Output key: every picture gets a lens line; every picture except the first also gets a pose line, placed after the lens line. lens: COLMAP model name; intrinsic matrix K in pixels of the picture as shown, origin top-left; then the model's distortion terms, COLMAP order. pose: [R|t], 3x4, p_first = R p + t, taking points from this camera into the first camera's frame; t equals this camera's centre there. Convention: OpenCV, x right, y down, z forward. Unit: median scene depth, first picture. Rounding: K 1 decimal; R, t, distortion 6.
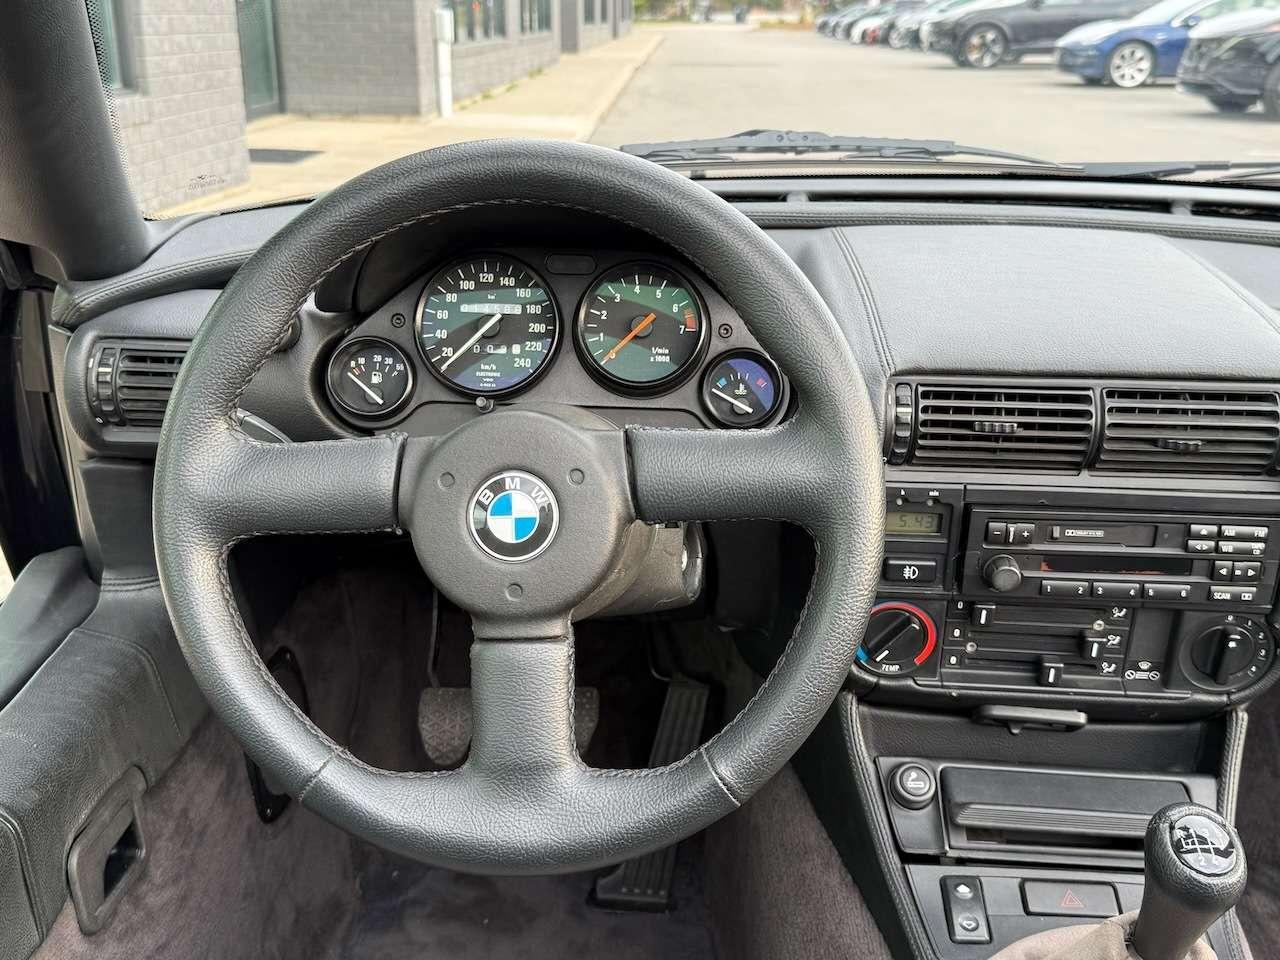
lens RADIAL K [[888.7, 0, 632.2], [0, 888.7, 468.1], [0, 0, 1]] dist [-0.017045, 0.005199]
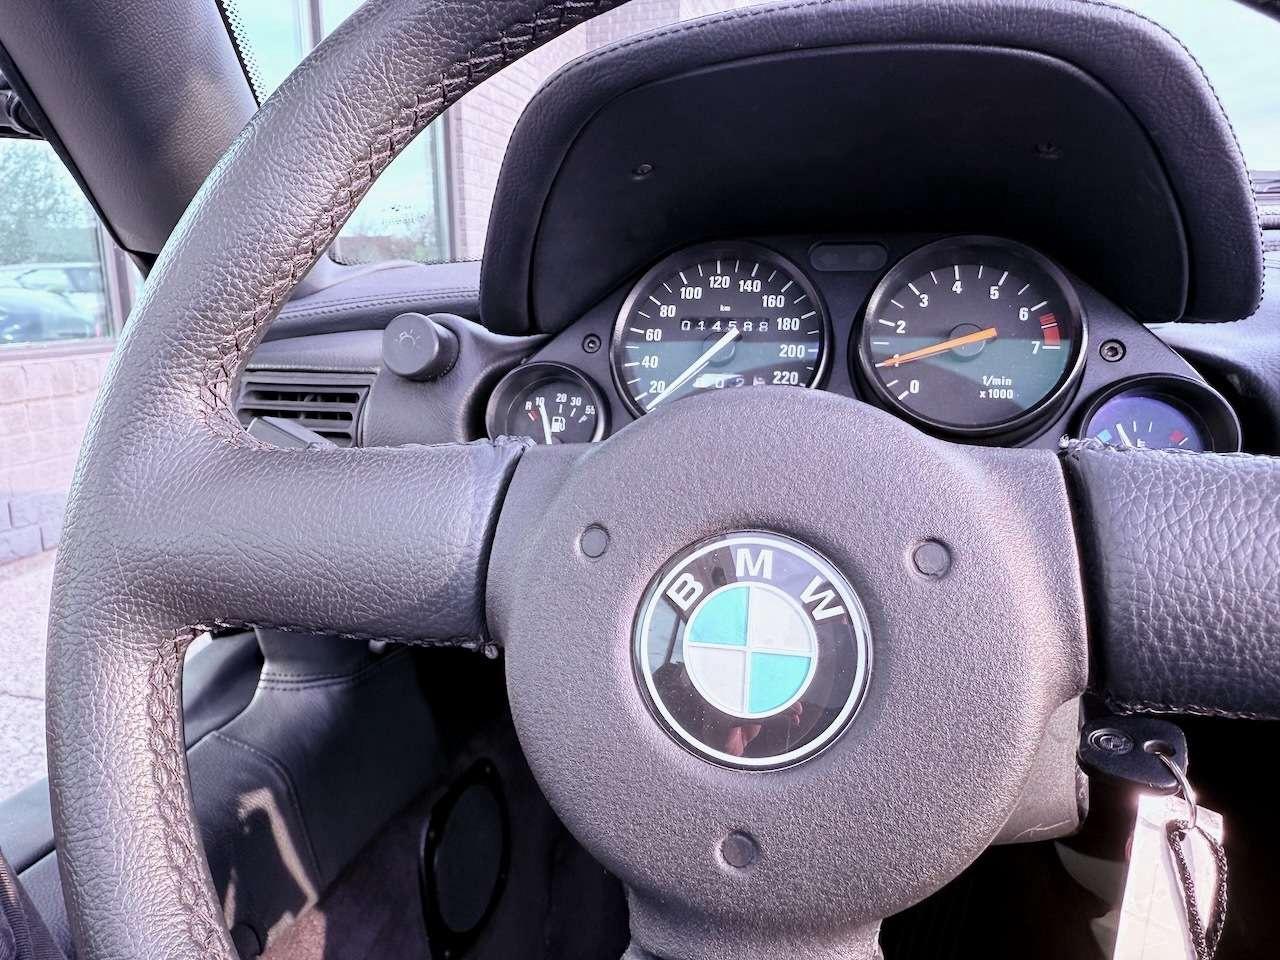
lens RADIAL K [[888.7, 0, 626.5], [0, 888.7, 476.0], [0, 0, 1]] dist [-0.017045, 0.005199]
pose [[0.964480, 0.028157, -0.262650, -0.050406], [-0.059570, 0.991874, -0.112414, 0.015019], [0.257350, 0.124067, 0.958321, 0.350424]]
